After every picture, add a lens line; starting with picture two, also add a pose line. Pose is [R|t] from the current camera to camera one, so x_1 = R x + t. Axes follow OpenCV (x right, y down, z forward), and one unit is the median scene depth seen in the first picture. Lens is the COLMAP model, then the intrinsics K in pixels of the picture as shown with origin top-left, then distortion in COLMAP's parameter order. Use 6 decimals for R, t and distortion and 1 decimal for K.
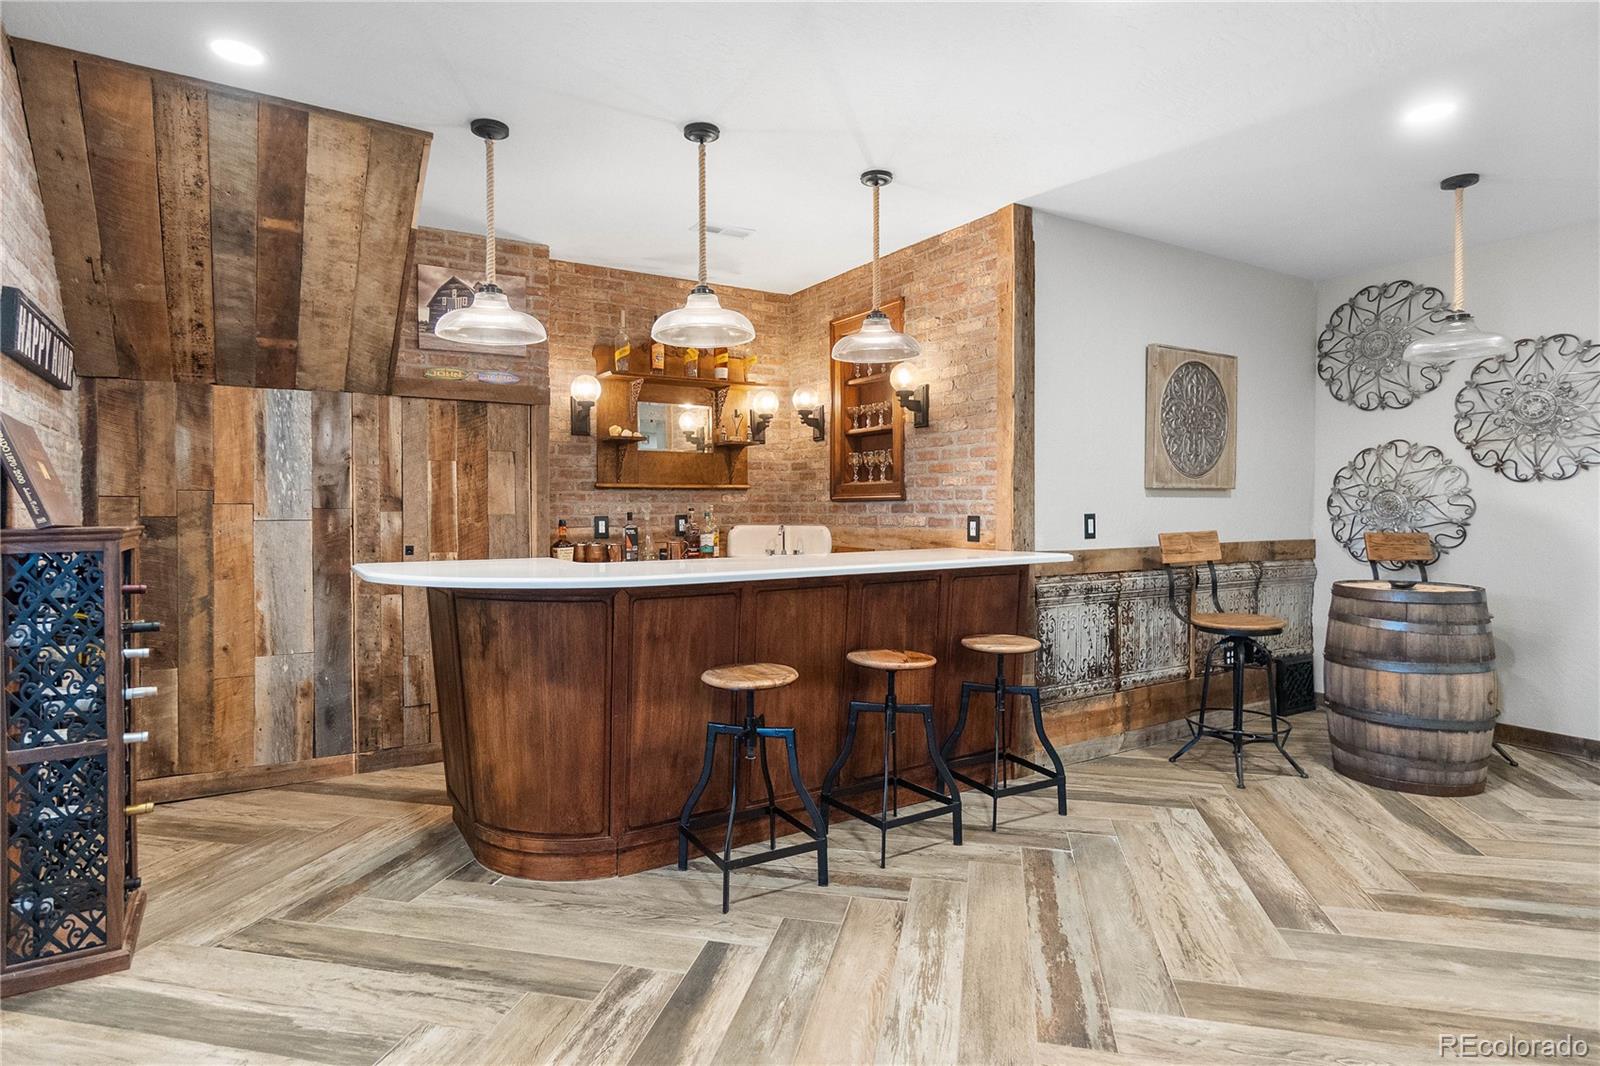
lens RADIAL K [[806.6, 0, 804.1], [0, 806.6, 521.3], [0, 0, 1]] dist [-0.001577, 0.000073]
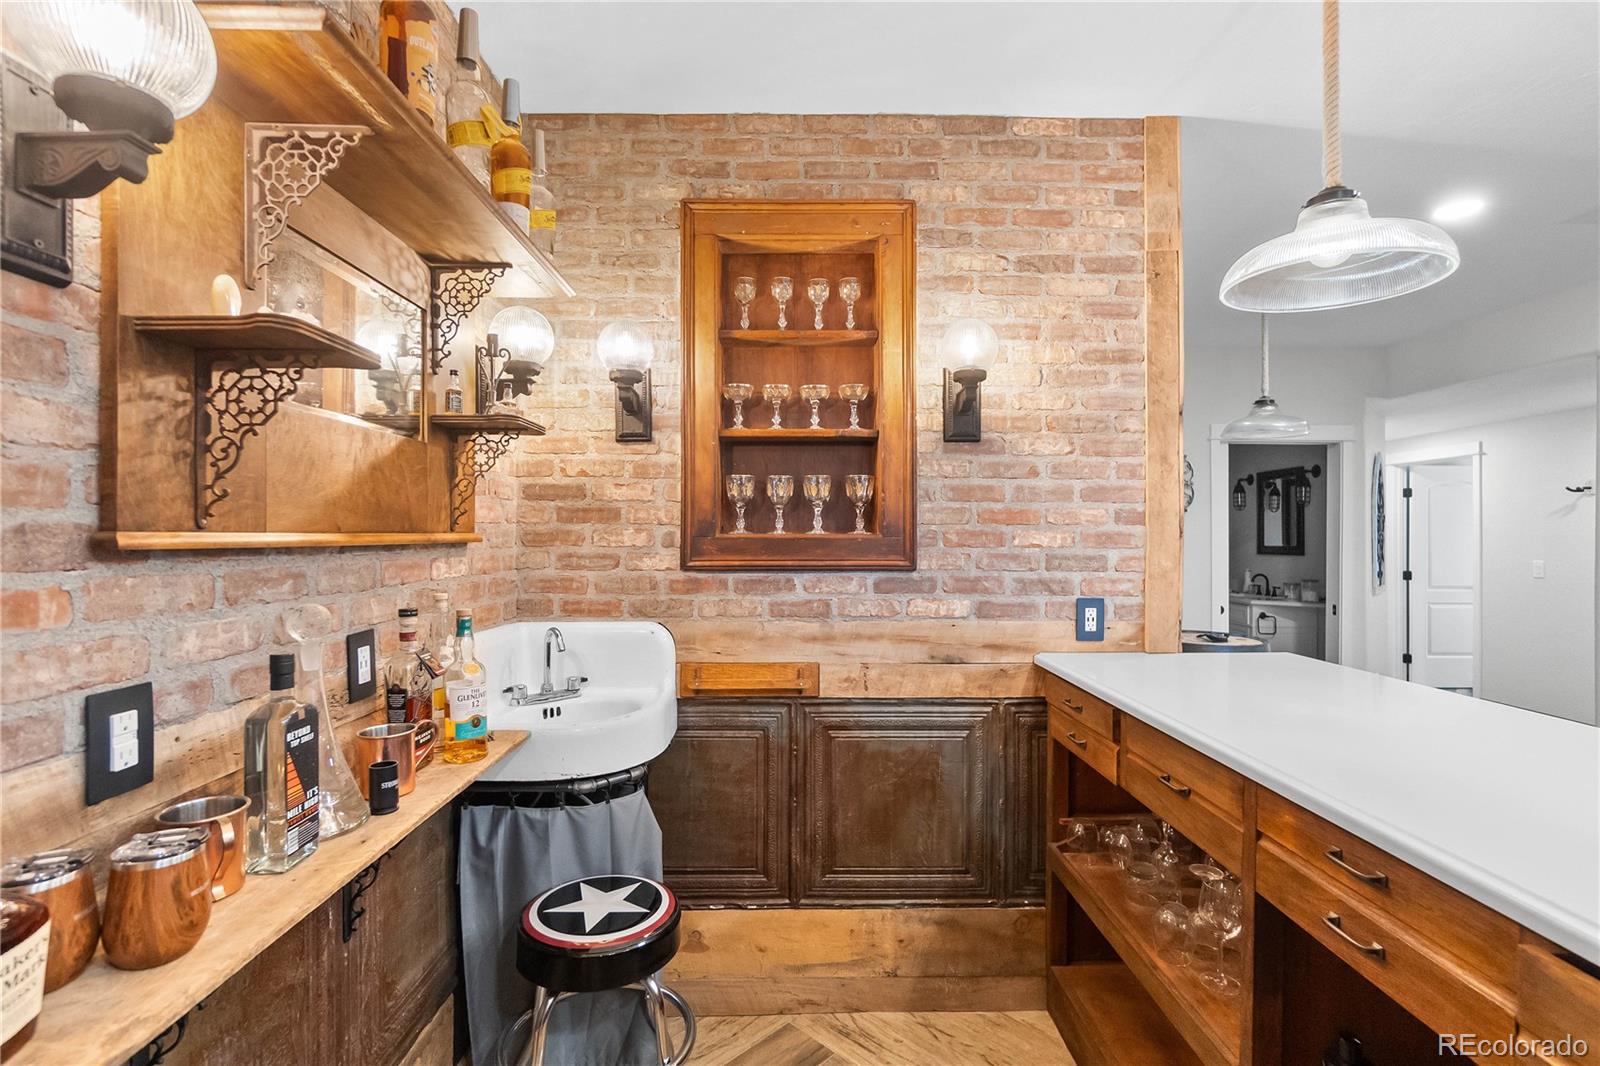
lens RADIAL K [[729.2, 0, 795.5], [0, 729.2, 533.6], [0, 0, 1]] dist [-0.002686, -0.000175]
pose [[0.542376, 0.007202, 0.840105, -0.339829], [0.010940, 0.999818, -0.015634, -0.044996], [-0.840064, 0.017671, 0.542199, 0.810101]]
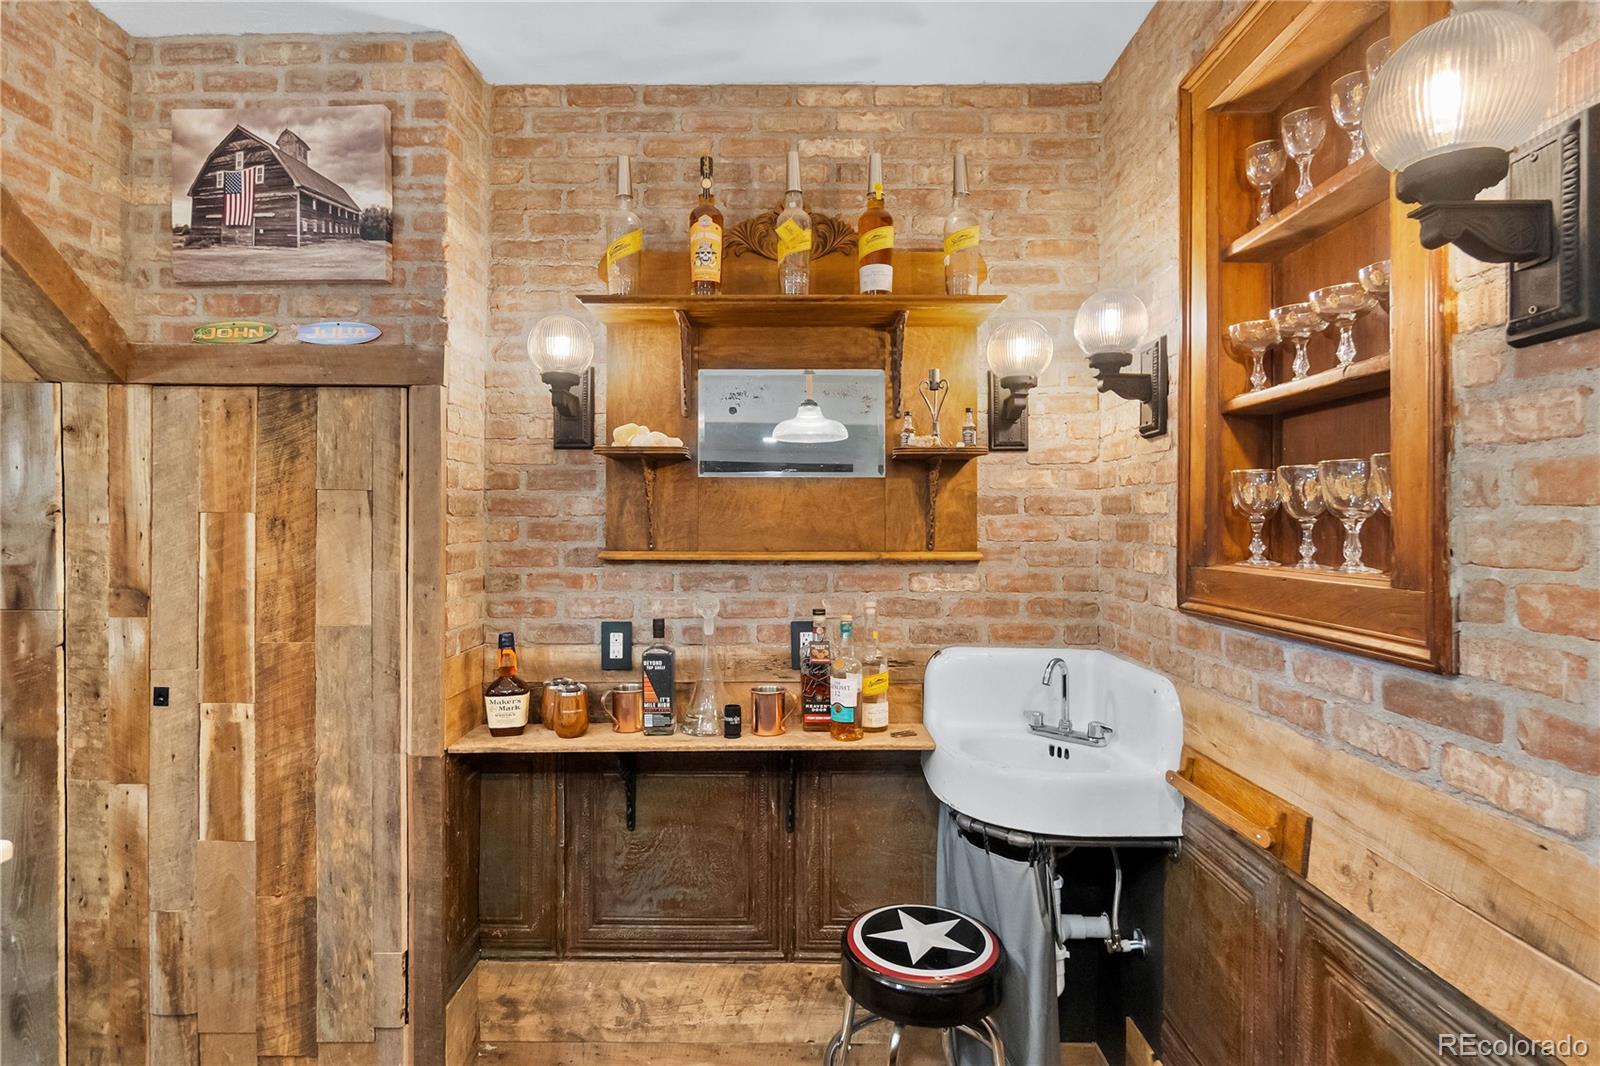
lens RADIAL K [[806.6, 0, 804.1], [0, 806.6, 521.3], [0, 0, 1]] dist [-0.001577, 0.000073]
pose [[0.842805, 0.006870, -0.538175, 0.094330], [-0.017320, 0.999747, -0.014361, -0.063853], [0.537940, 0.021425, 0.842711, 0.720739]]
